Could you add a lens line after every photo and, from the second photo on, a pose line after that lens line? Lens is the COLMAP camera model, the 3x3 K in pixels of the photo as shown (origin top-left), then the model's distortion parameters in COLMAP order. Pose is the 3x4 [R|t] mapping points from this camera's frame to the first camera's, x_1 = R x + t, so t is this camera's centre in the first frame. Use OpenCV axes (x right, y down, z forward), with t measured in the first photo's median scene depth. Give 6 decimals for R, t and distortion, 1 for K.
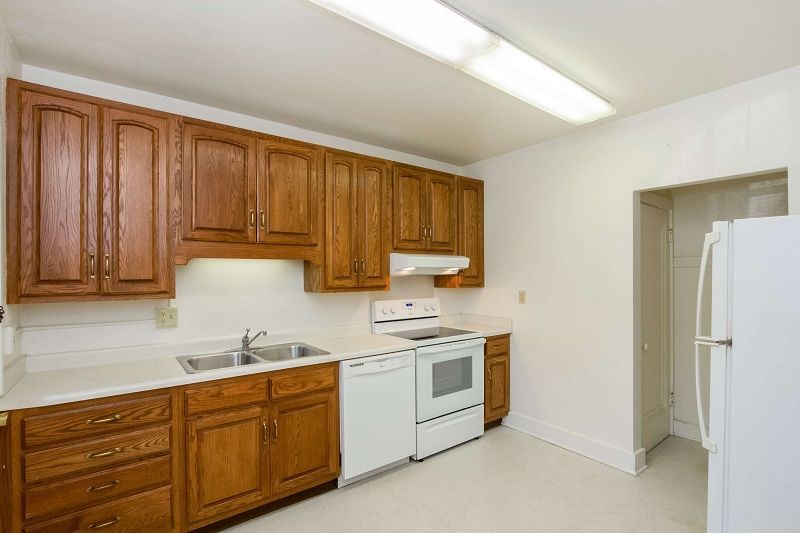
lens RADIAL K [[377.1, 0, 399.5], [0, 377.1, 272.9], [0, 0, 1]] dist [0.001186, 0.000325]
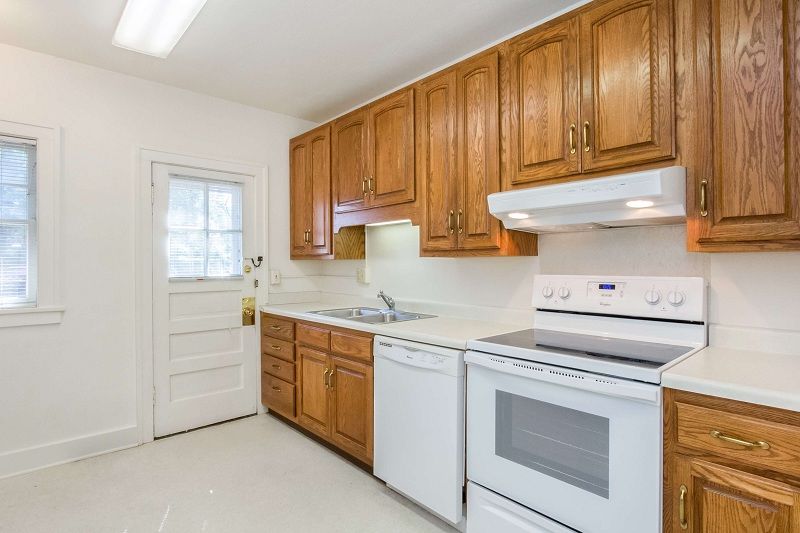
lens RADIAL K [[416.5, 0, 401.4], [0, 416.5, 261.0], [0, 0, 1]] dist [-0.004837, -0.000620]
pose [[0.100792, -0.000608, -0.994907, 0.679902], [0.009932, 0.999951, 0.000395, 0.059158], [0.994858, -0.009921, 0.100793, 0.834832]]
